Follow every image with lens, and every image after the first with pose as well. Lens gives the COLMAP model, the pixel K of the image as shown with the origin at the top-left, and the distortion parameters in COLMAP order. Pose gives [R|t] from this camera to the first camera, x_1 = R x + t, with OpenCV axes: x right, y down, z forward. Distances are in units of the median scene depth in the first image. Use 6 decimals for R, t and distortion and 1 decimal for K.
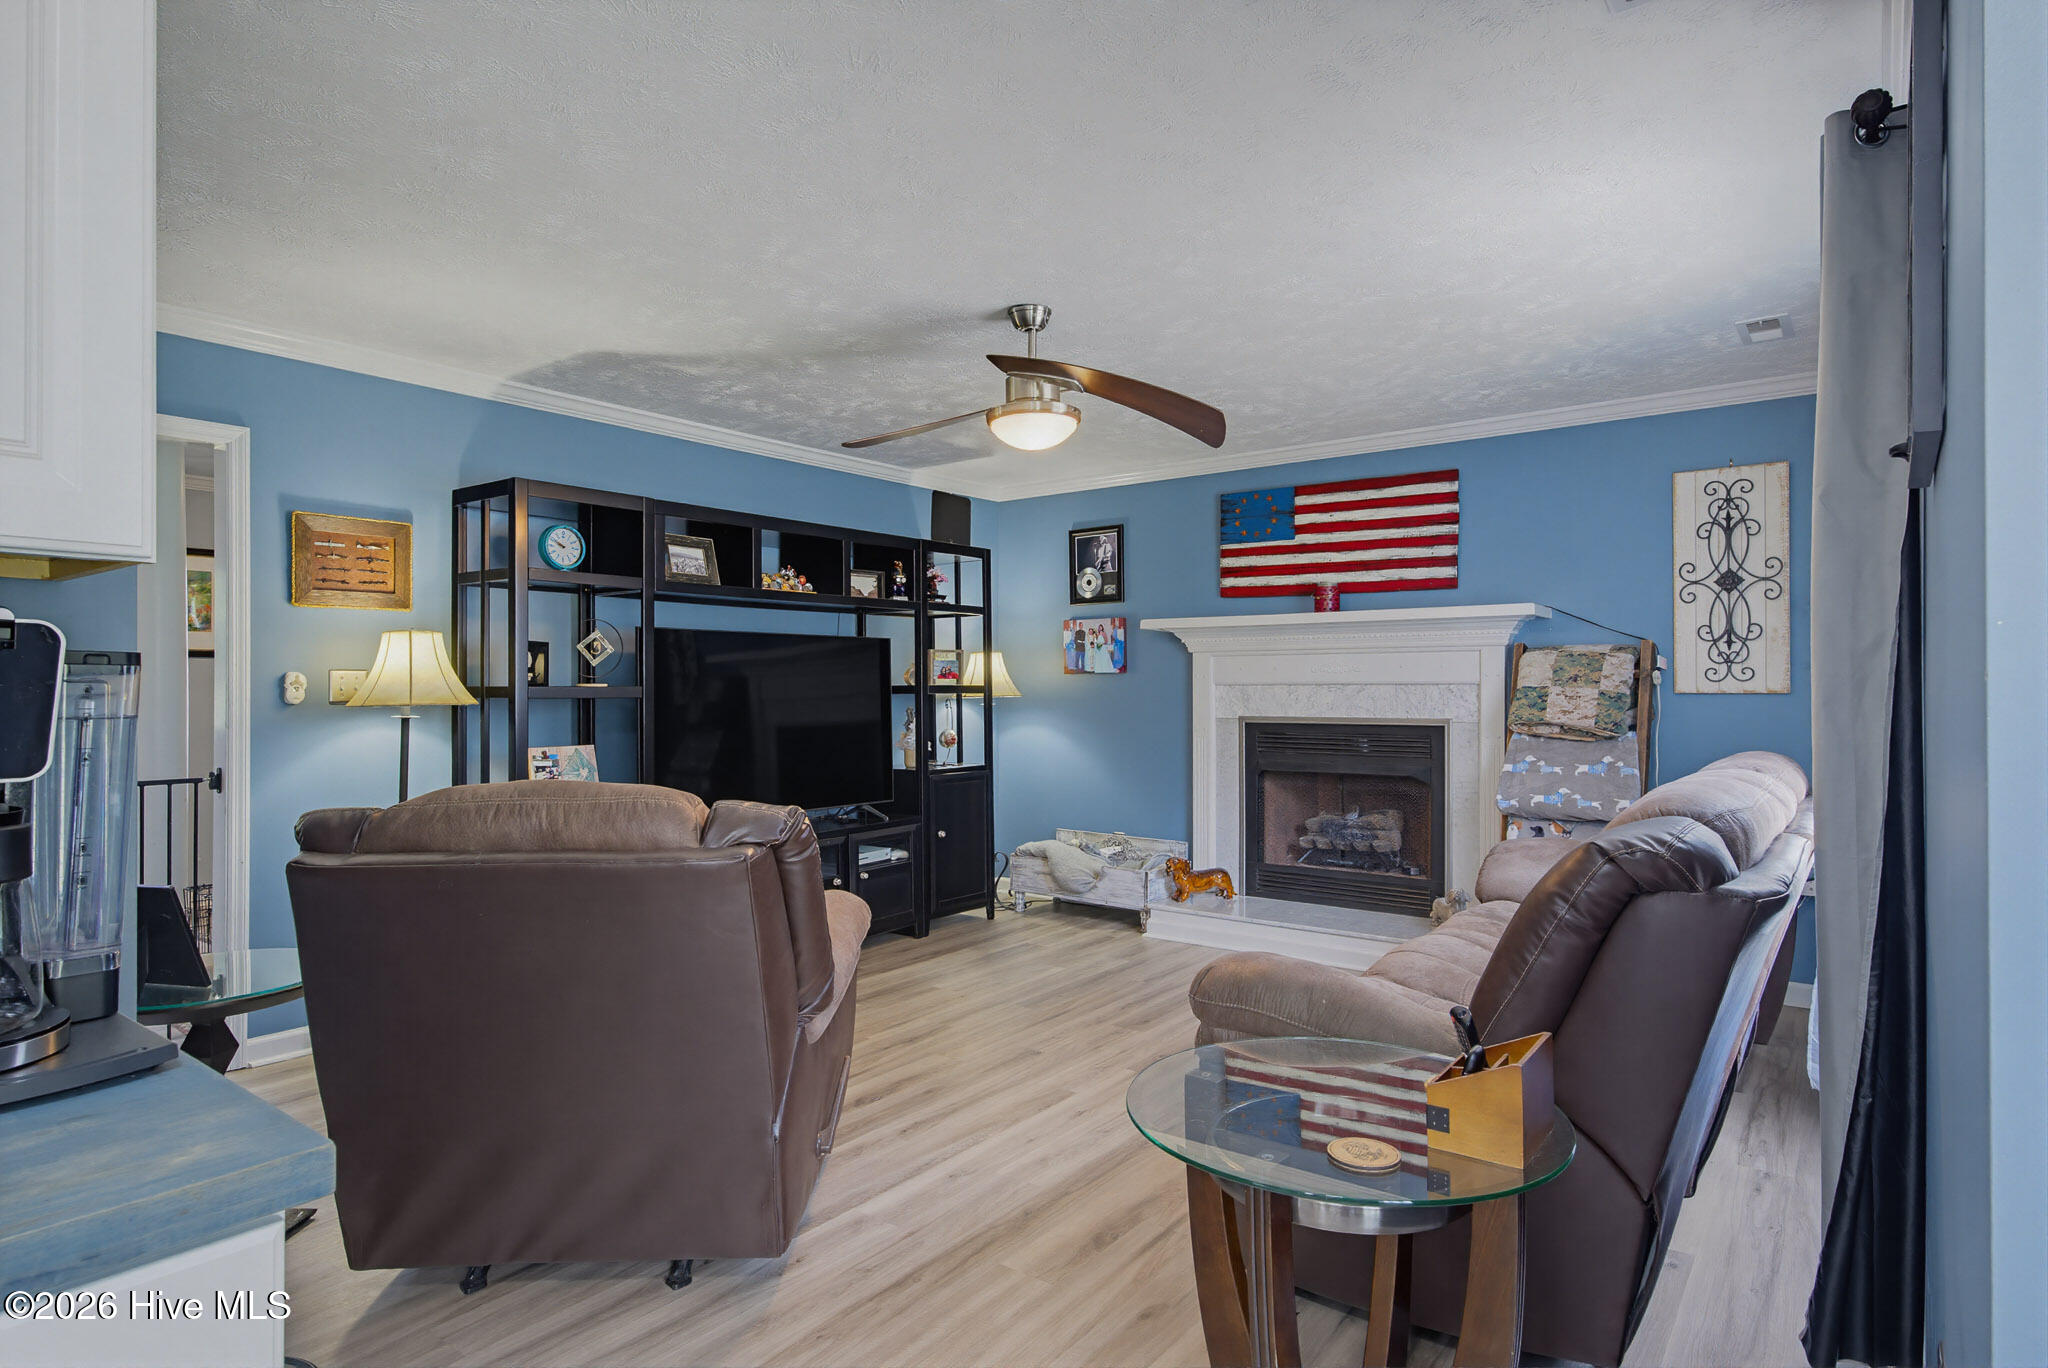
lens RADIAL K [[1091.4, 0, 1030.5], [0, 1091.4, 686.7], [0, 0, 1]] dist [-0.001857, 0.002947]
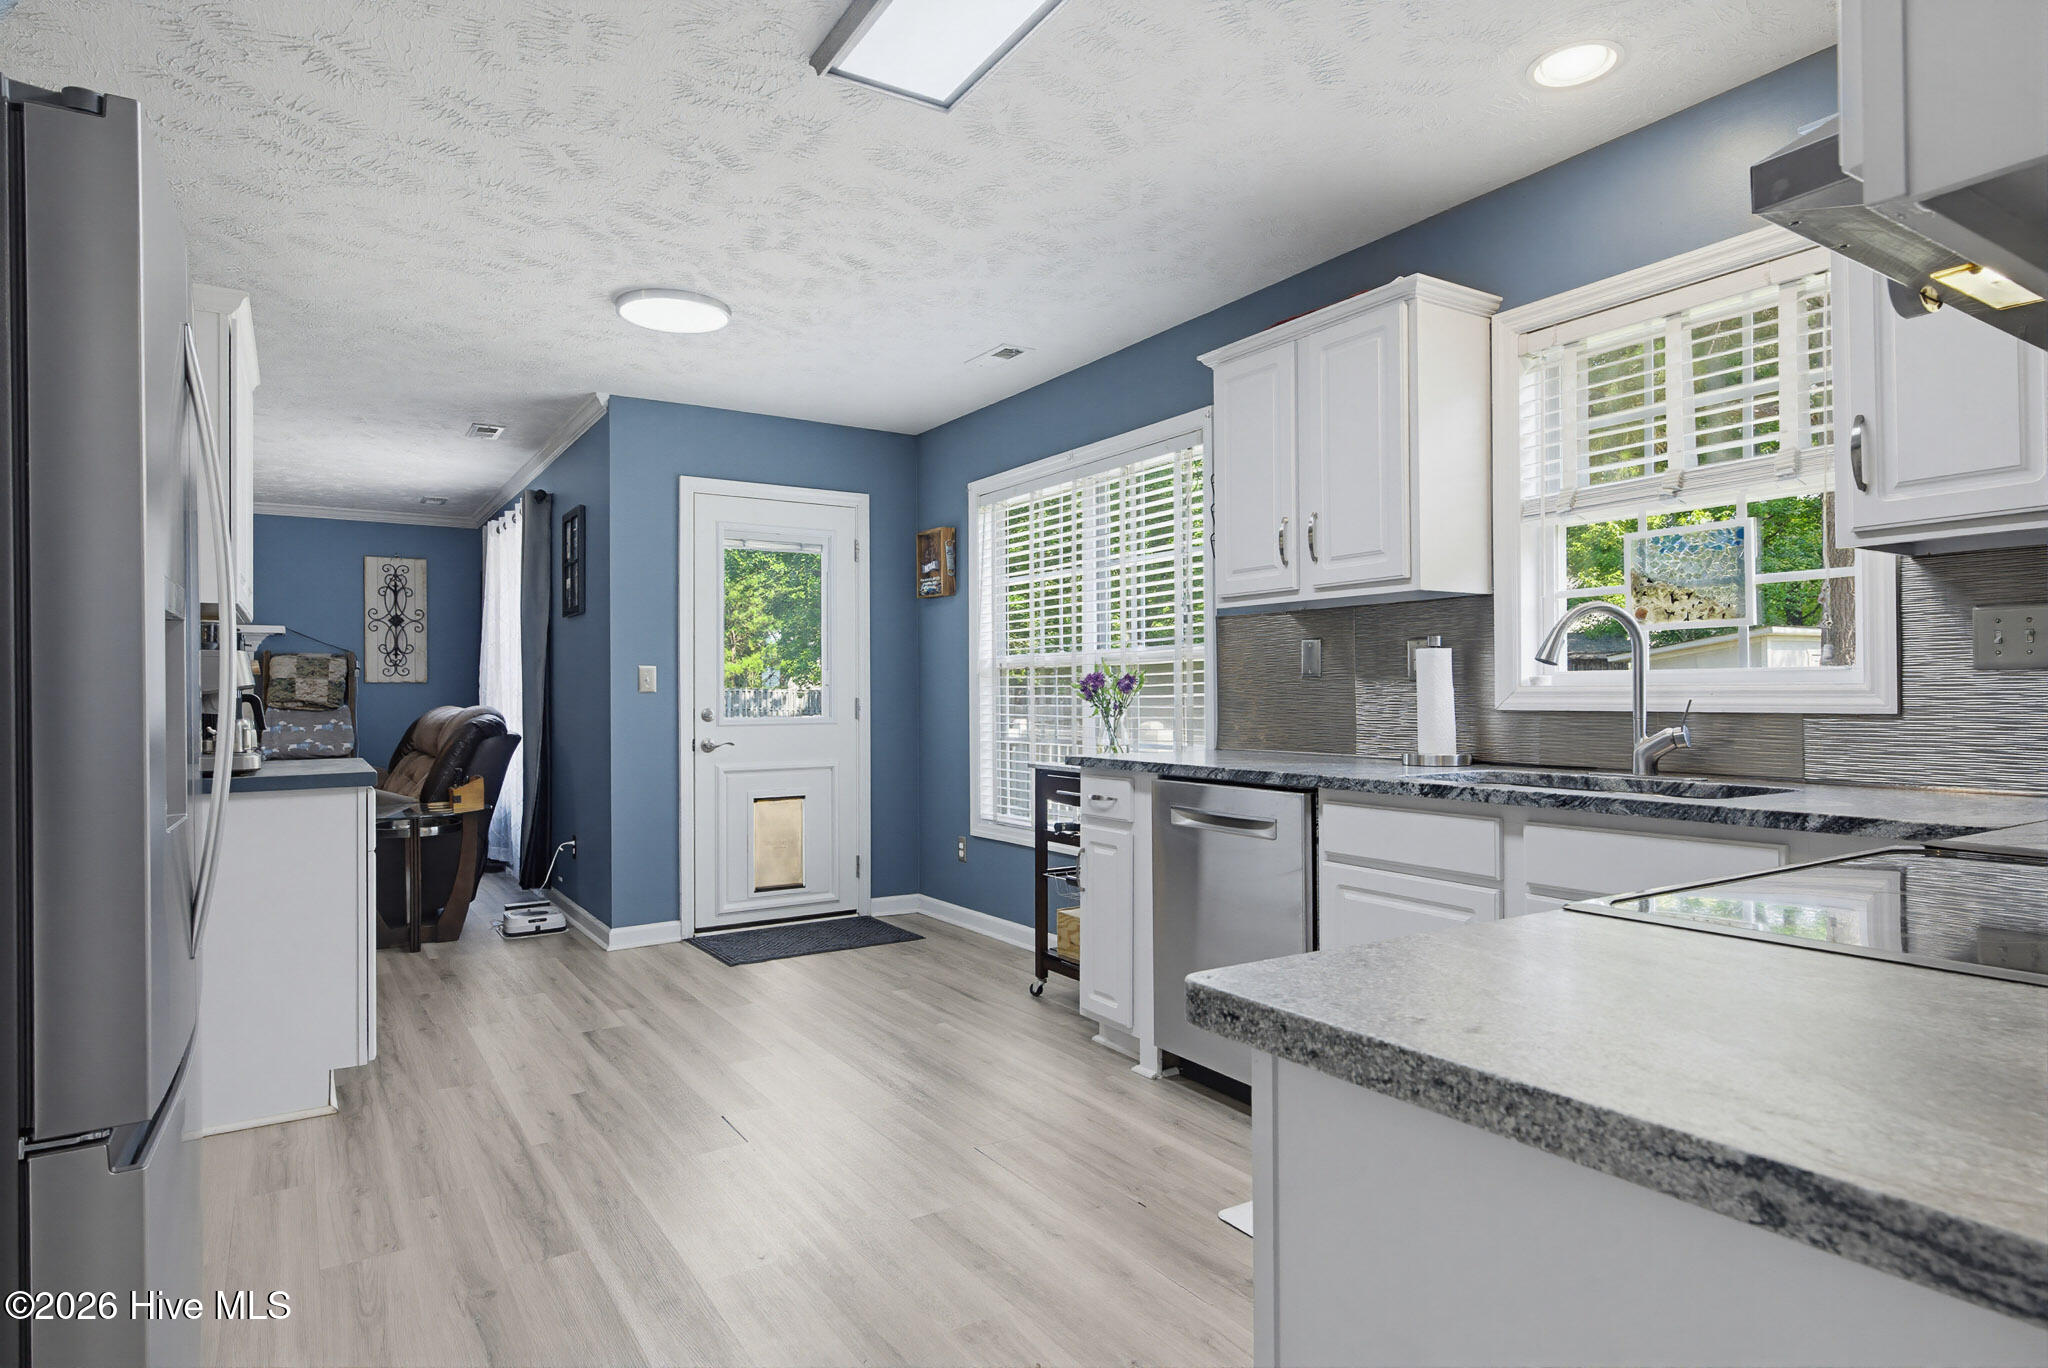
lens RADIAL K [[1135.3, 0, 1029.7], [0, 1135.3, 688.0], [0, 0, 1]] dist [0.004496, 0.000580]
pose [[0.331580, 0.005678, 0.943410, -0.784657], [0.001608, 0.999977, -0.006584, 0.028647], [-0.943426, 0.003700, 0.331563, -0.611330]]
